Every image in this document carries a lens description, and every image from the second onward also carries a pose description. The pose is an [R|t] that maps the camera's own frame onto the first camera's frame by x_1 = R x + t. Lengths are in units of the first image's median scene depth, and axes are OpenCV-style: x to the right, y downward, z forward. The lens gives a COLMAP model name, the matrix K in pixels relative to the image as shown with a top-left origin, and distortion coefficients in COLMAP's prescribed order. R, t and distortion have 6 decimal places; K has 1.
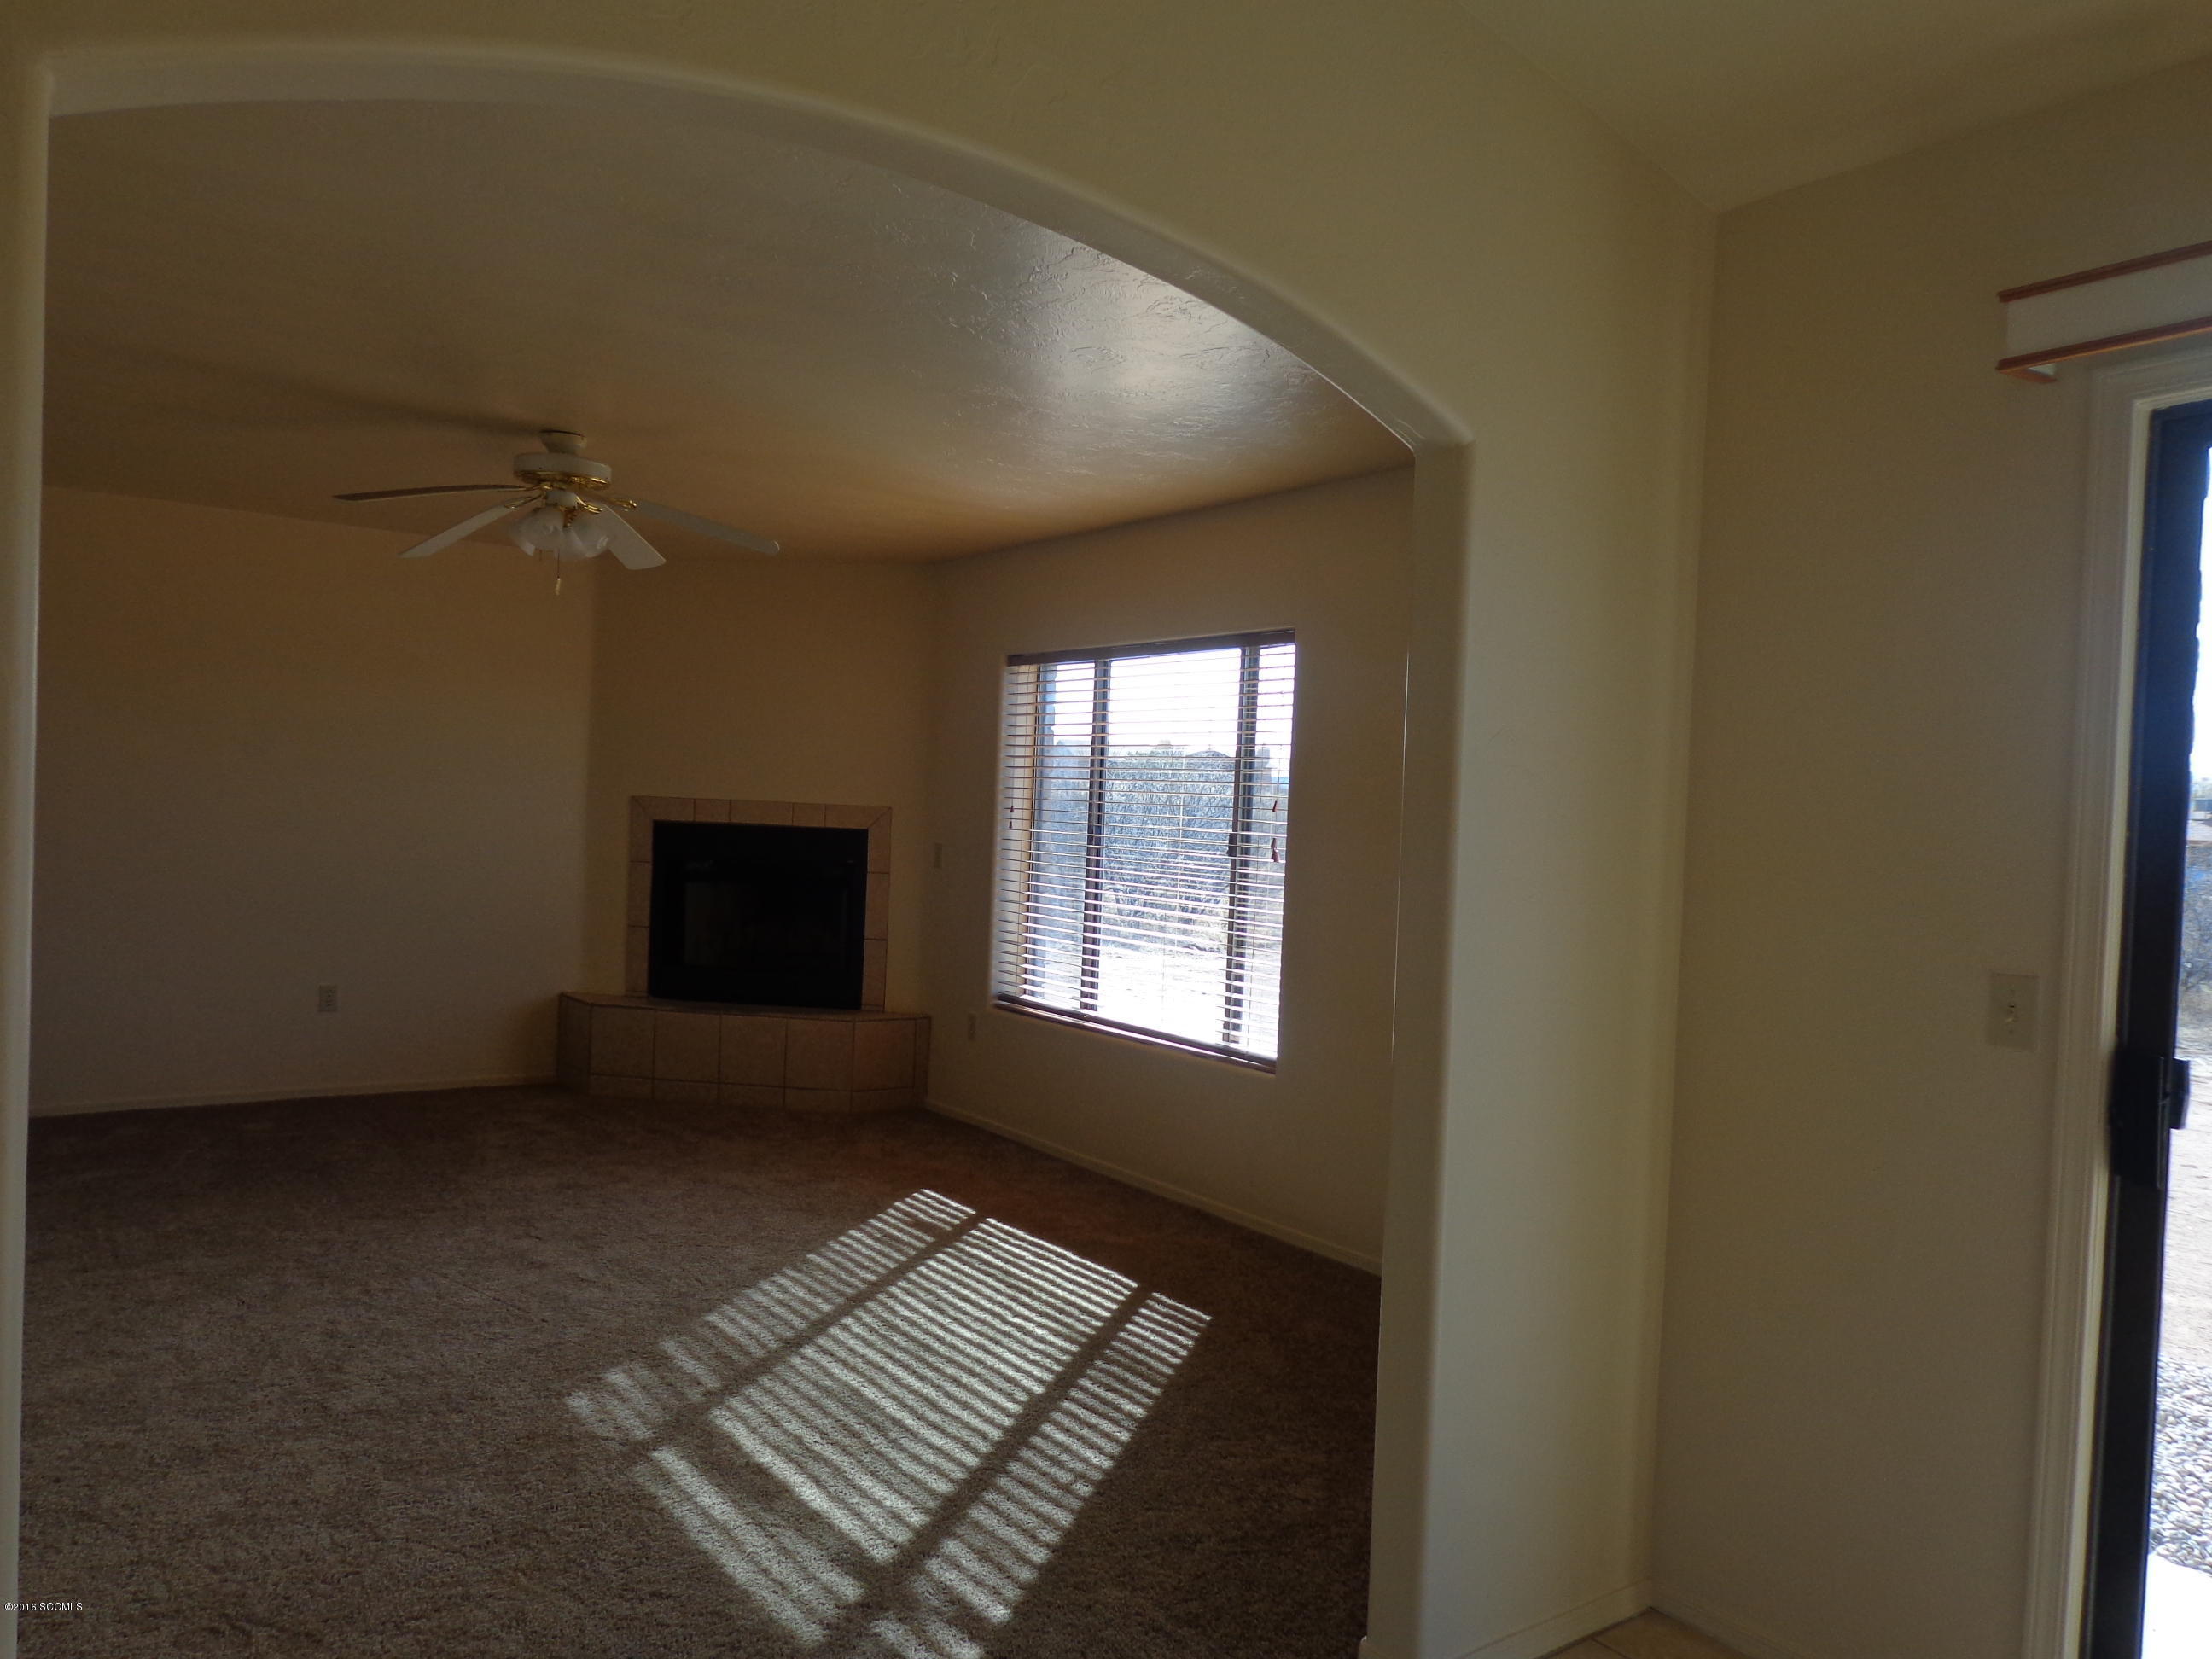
lens RADIAL K [[1586.6, 0, 1103.9], [0, 1586.6, 843.4], [0, 0, 1]] dist [0.024252, -0.011215]
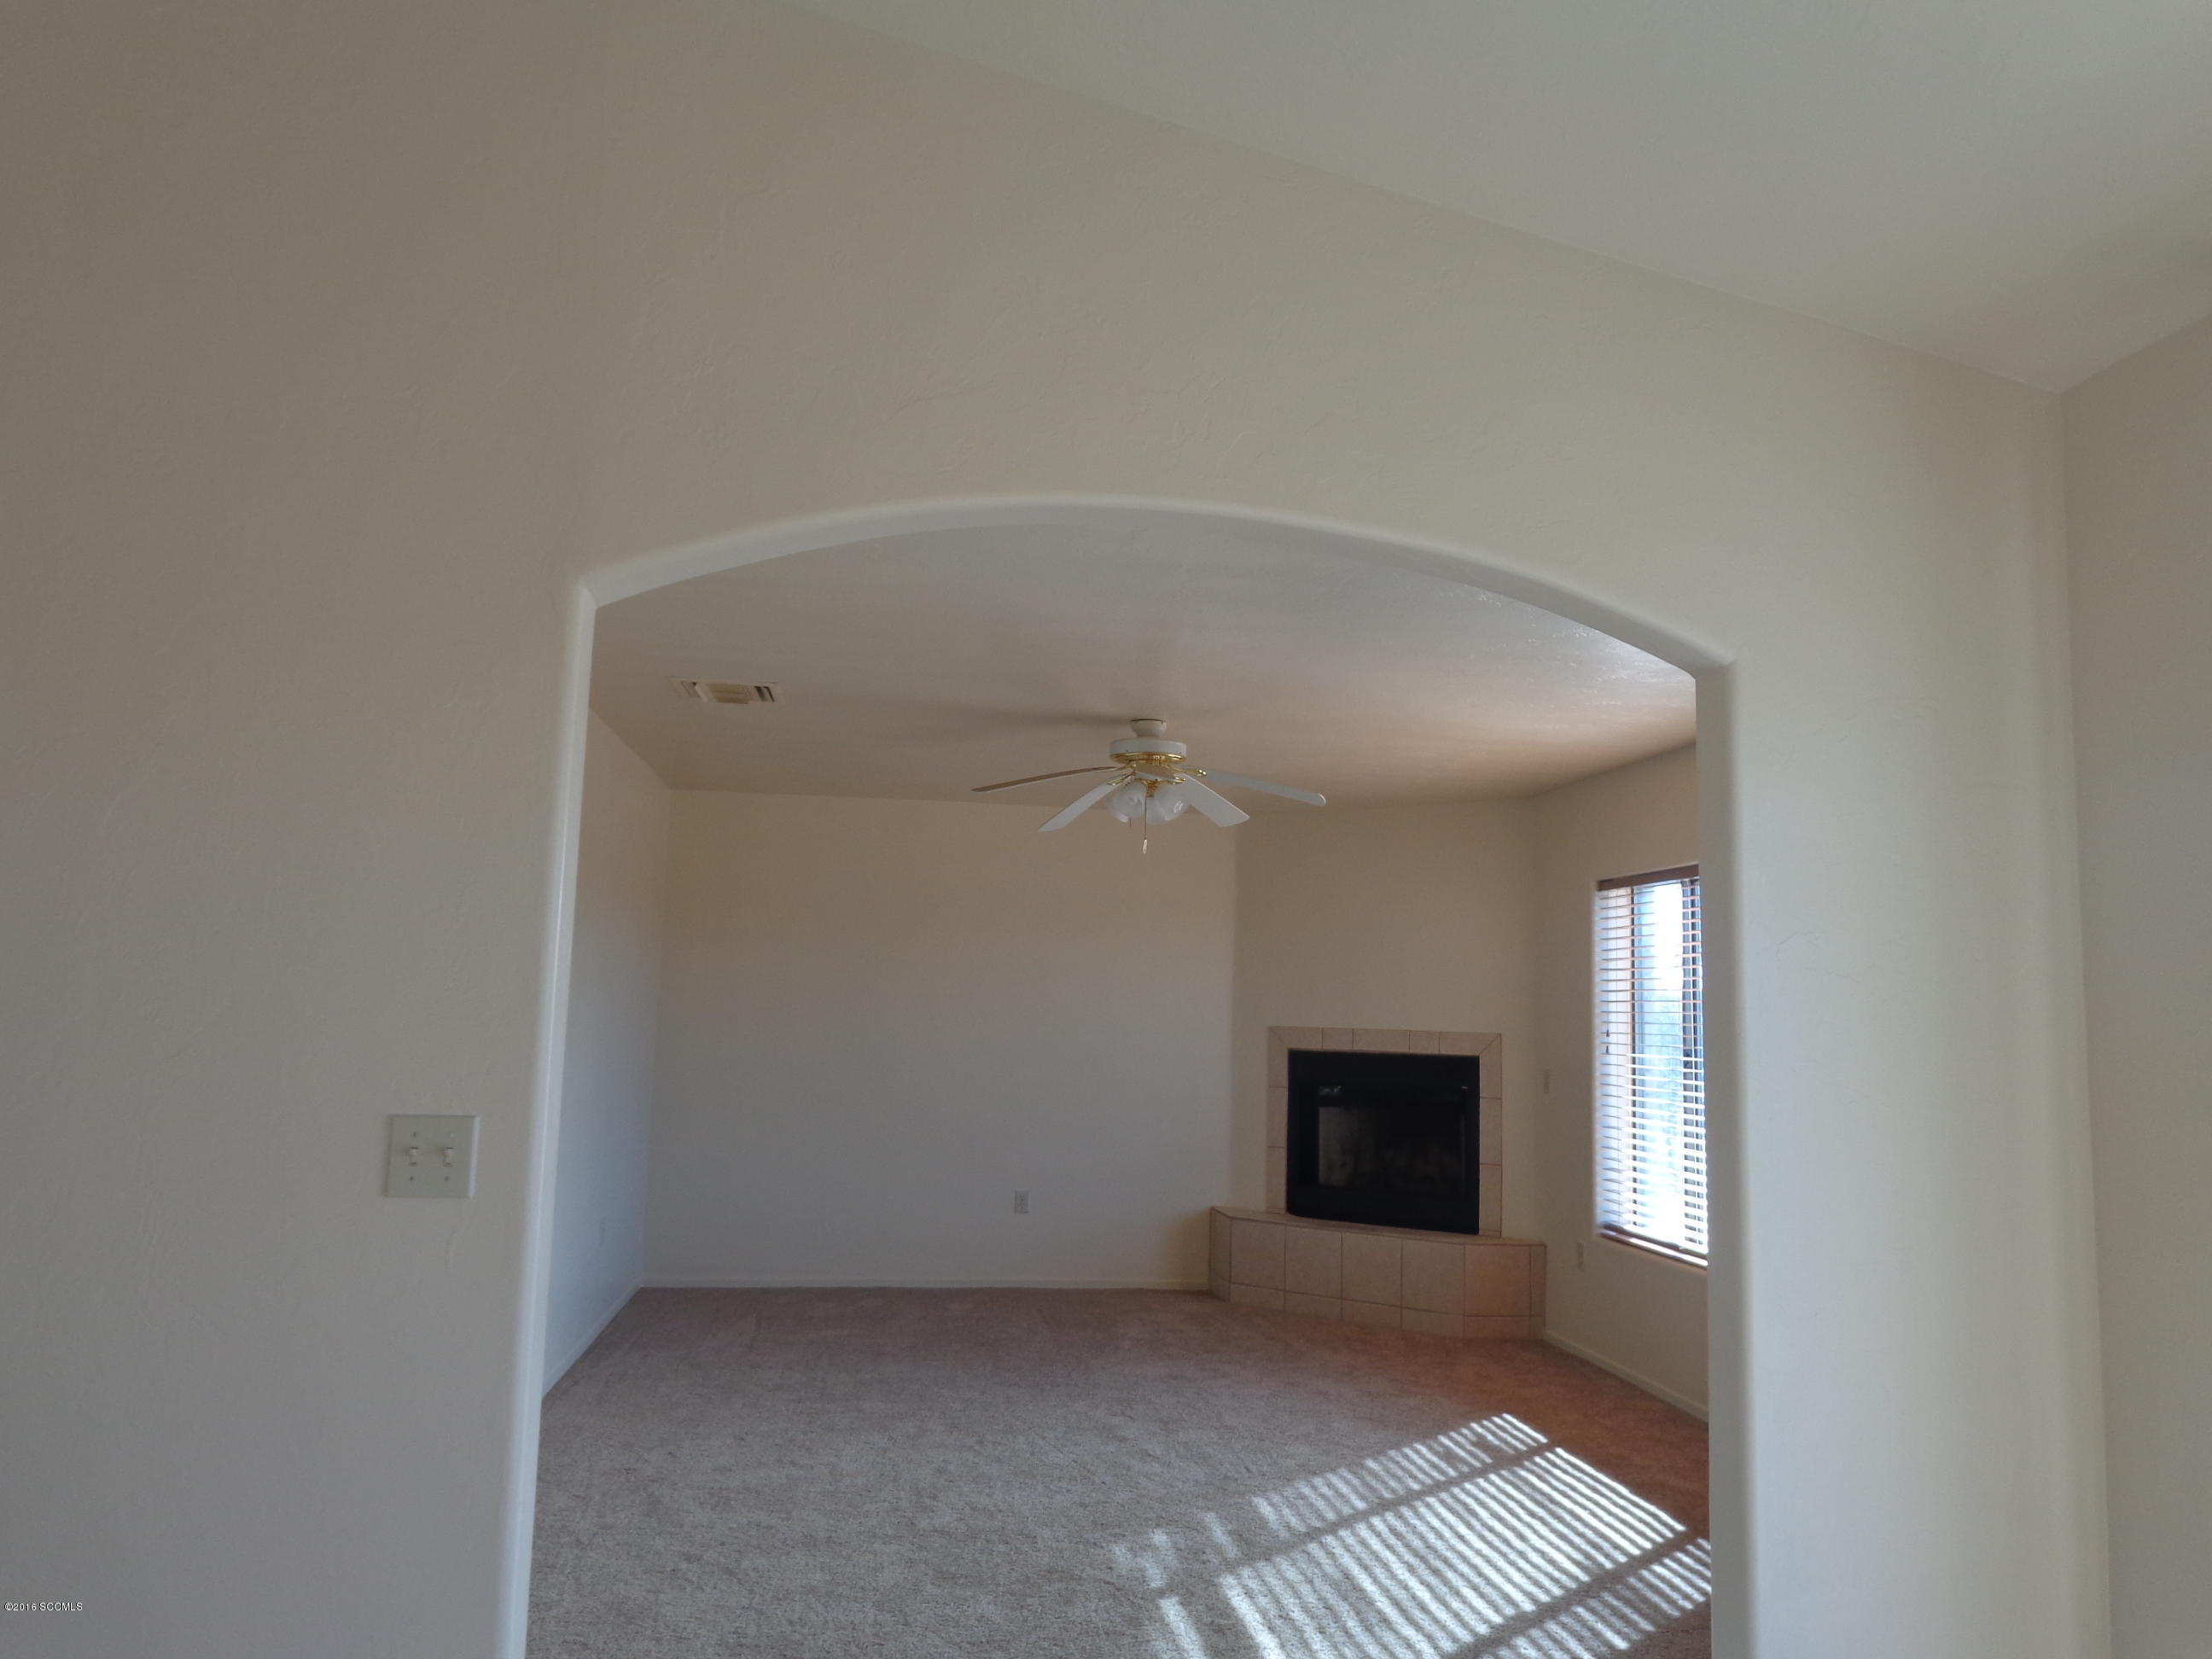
lens RADIAL K [[1587.3, 0, 1102.6], [0, 1587.3, 841.0], [0, 0, 1]] dist [-0.014240, -0.004490]
pose [[0.883851, -0.068223, -0.462768, 0.166740], [-0.001840, 0.988793, -0.149285, 0.010237], [0.467766, 0.132797, 0.873819, -0.045512]]
